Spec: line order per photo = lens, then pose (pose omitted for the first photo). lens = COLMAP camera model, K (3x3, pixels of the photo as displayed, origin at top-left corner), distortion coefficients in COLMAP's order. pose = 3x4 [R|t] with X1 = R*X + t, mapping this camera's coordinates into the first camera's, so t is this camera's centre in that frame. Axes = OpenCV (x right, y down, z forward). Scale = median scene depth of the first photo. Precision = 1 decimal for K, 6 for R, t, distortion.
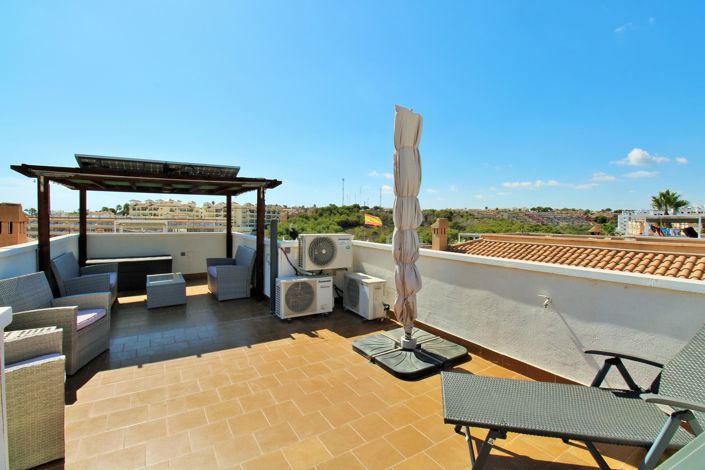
lens RADIAL K [[329.9, 0, 352.5], [0, 329.9, 224.4], [0, 0, 1]] dist [-0.000396, -0.015265]
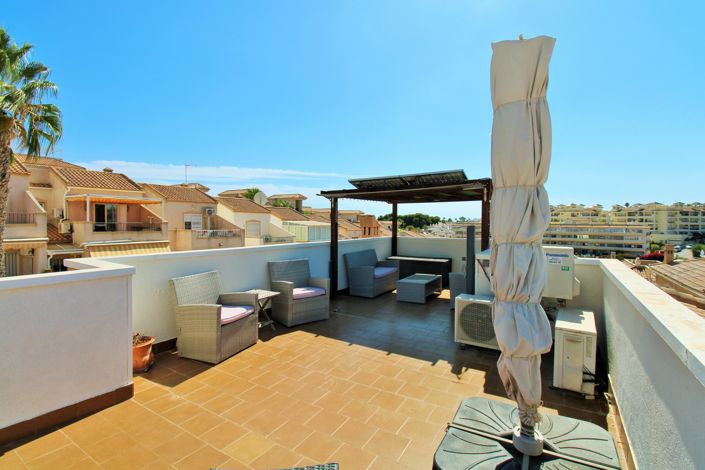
lens RADIAL K [[329.9, 0, 352.5], [0, 329.9, 224.4], [0, 0, 1]] dist [-0.000396, -0.015265]
pose [[0.436430, -0.003874, -0.899730, 0.463929], [-0.011101, 0.999891, -0.009690, -0.007266], [0.899670, 0.014217, 0.436340, 0.399935]]
